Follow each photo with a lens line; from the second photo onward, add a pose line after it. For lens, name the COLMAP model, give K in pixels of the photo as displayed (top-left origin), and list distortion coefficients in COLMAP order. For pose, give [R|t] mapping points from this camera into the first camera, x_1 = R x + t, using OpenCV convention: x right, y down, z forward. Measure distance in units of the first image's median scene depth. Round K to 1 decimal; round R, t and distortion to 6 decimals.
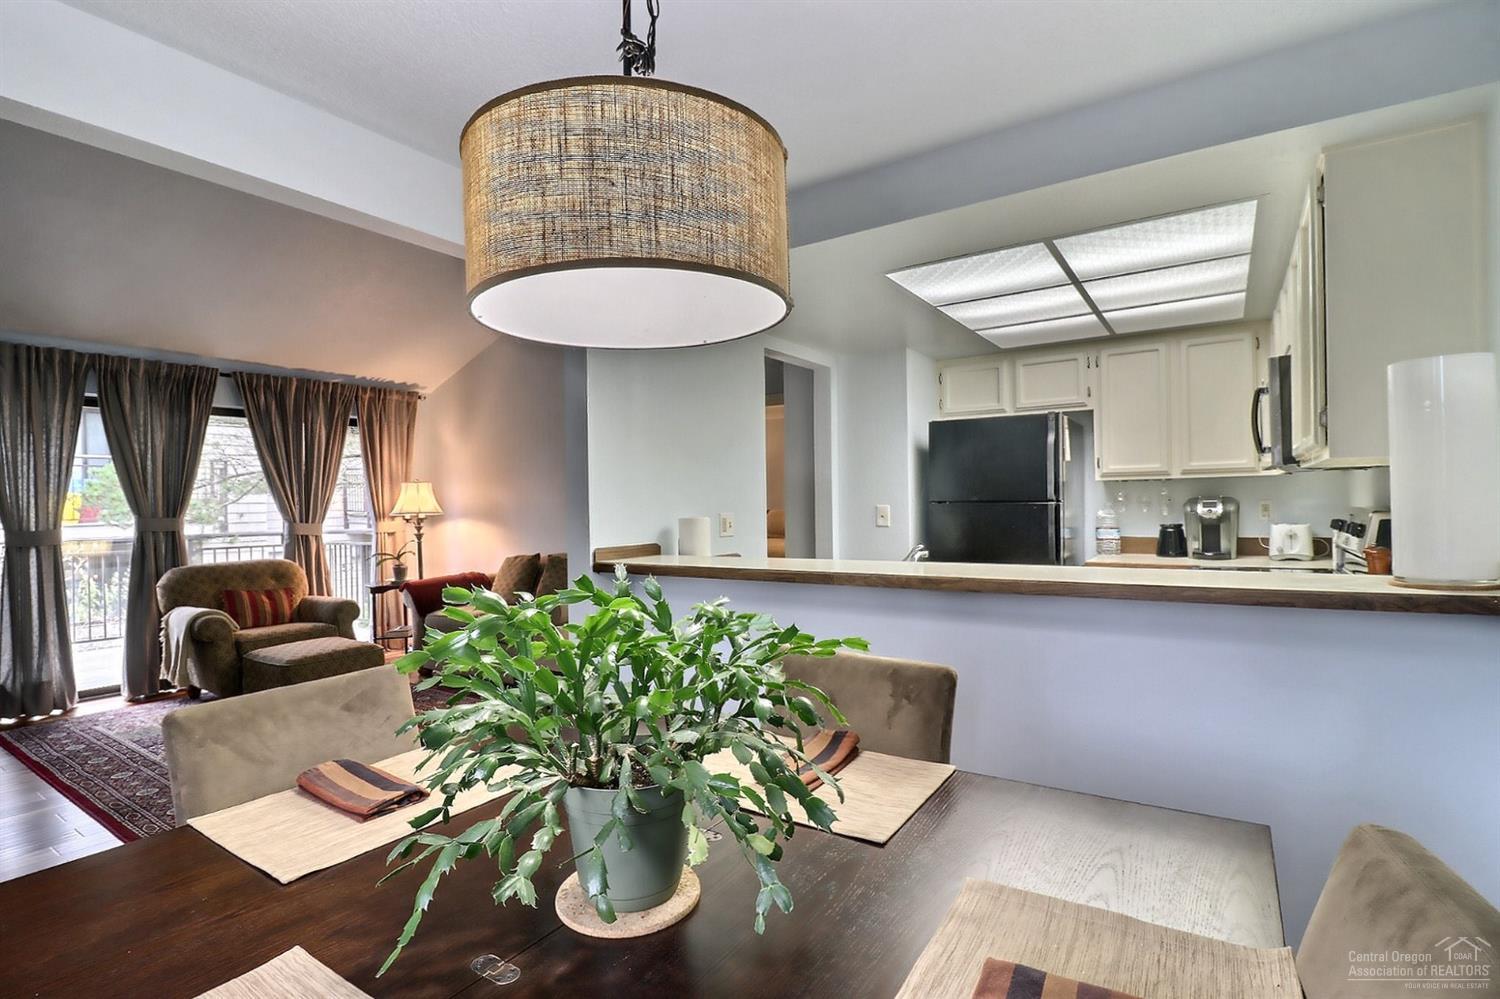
lens RADIAL K [[709.8, 0, 753.1], [0, 709.8, 501.4], [0, 0, 1]] dist [-0.021860, -0.005655]
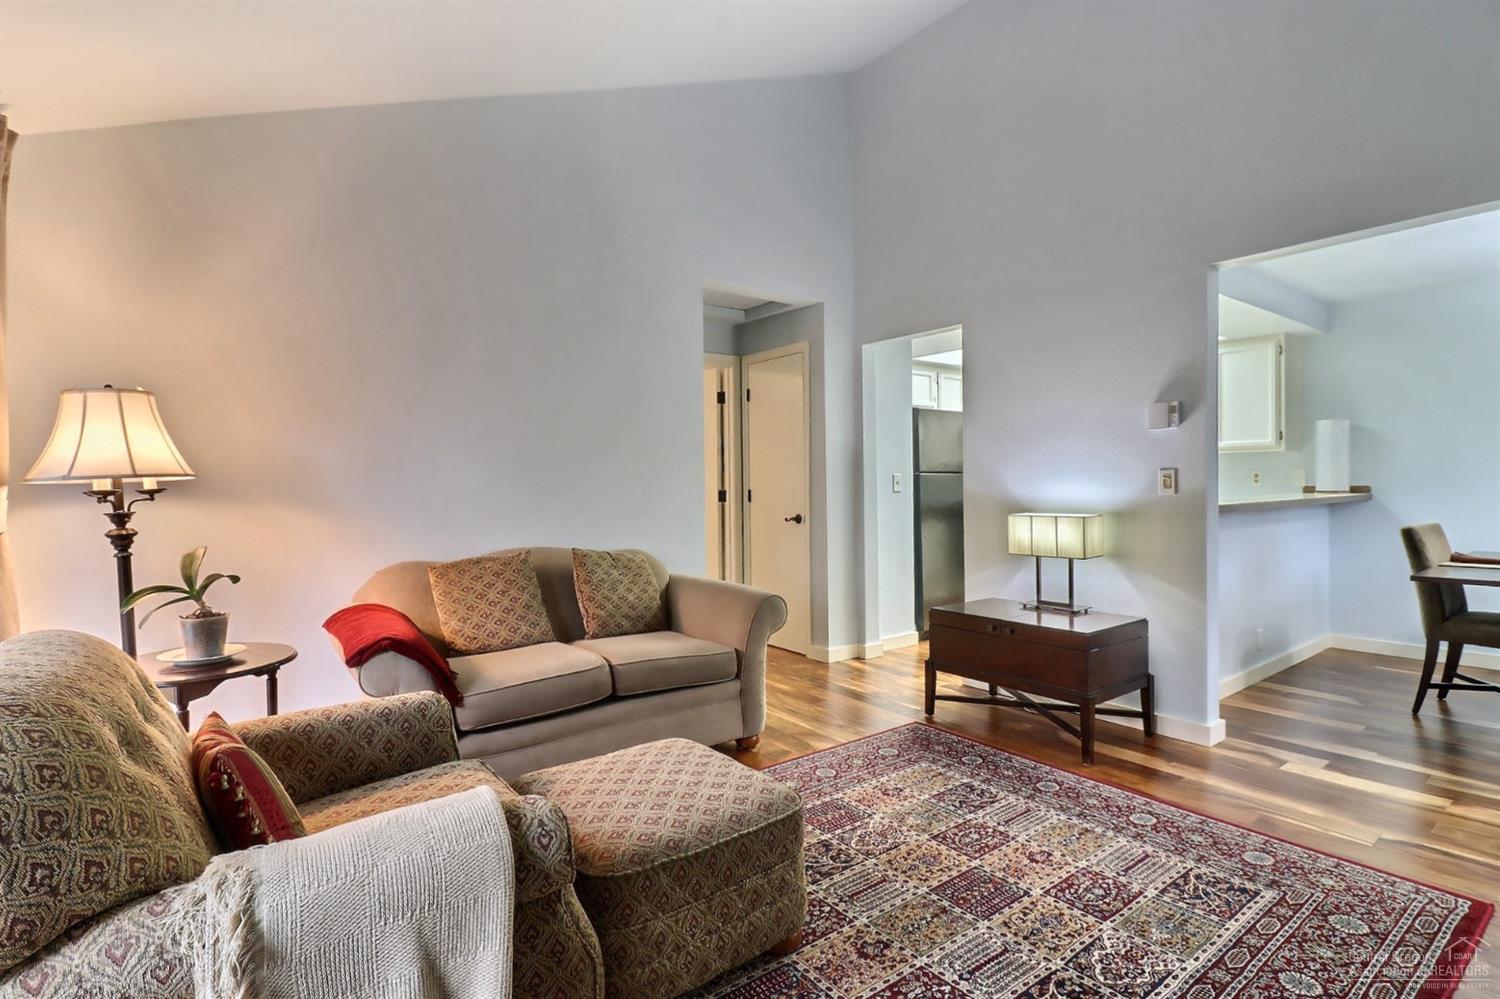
lens RADIAL K [[709.8, 0, 749.2], [0, 709.8, 511.7], [0, 0, 1]] dist [-0.021860, -0.005655]
pose [[0.362228, -0.020181, 0.931871, -0.877323], [0.008457, 0.999796, 0.018365, 0.039197], [-0.932051, 0.001229, 0.362325, 0.717238]]
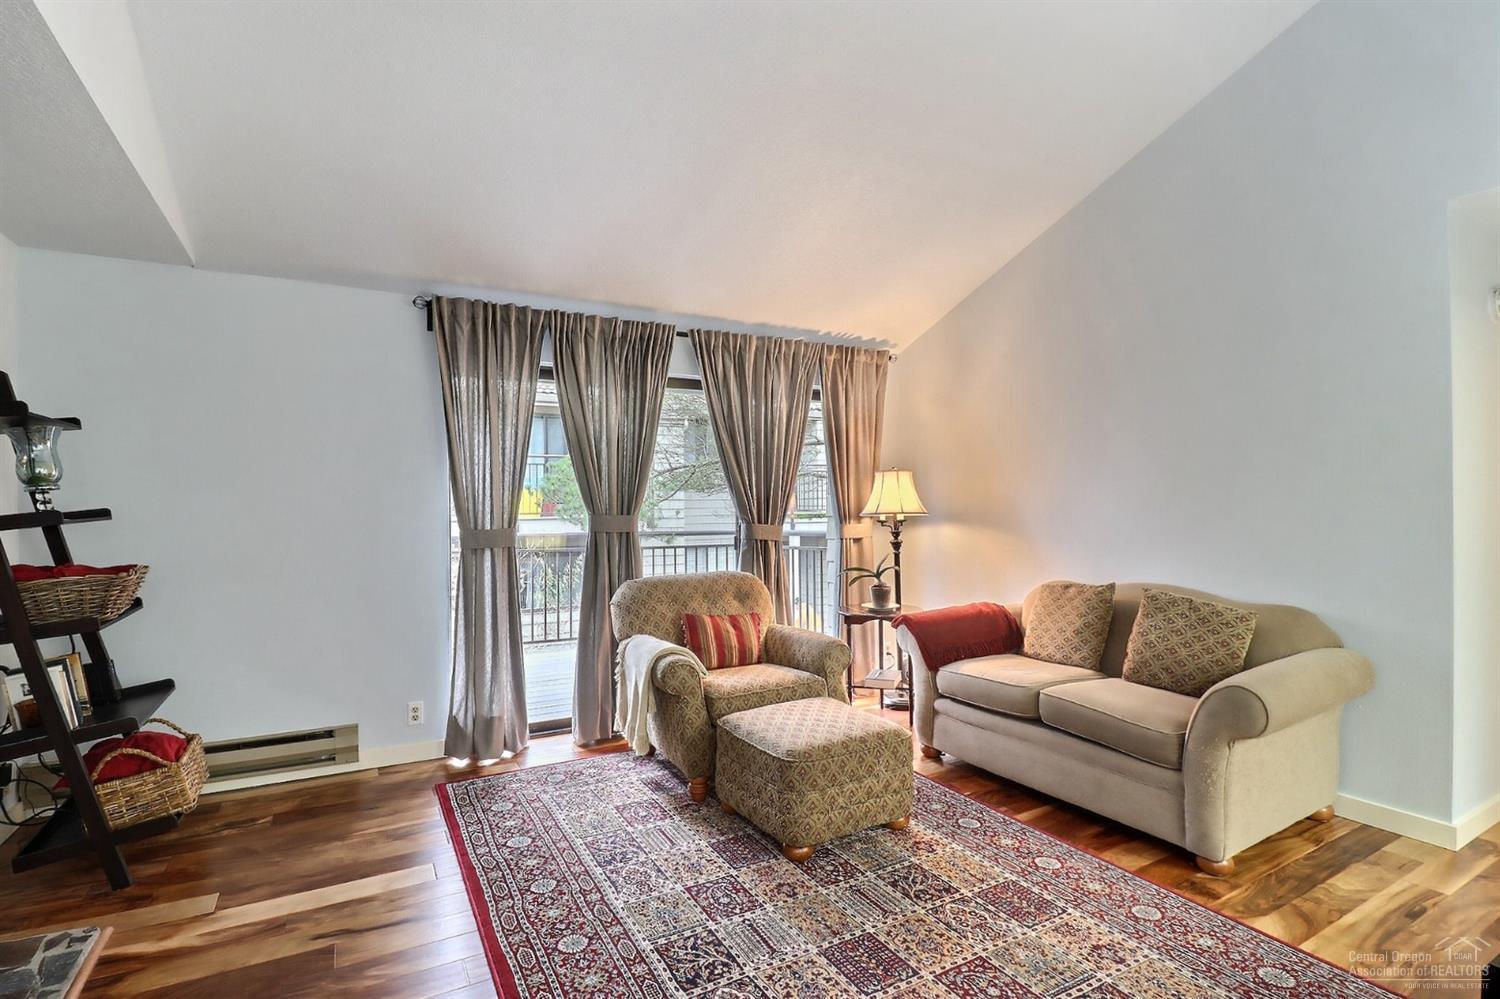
lens RADIAL K [[709.8, 0, 746.7], [0, 709.8, 493.8], [0, 0, 1]] dist [-0.021860, -0.005655]
pose [[0.879263, 0.003311, -0.476325, -0.329884], [-0.008335, 0.999930, -0.008435, 0.004901], [0.476263, 0.011386, 0.879229, 0.356293]]
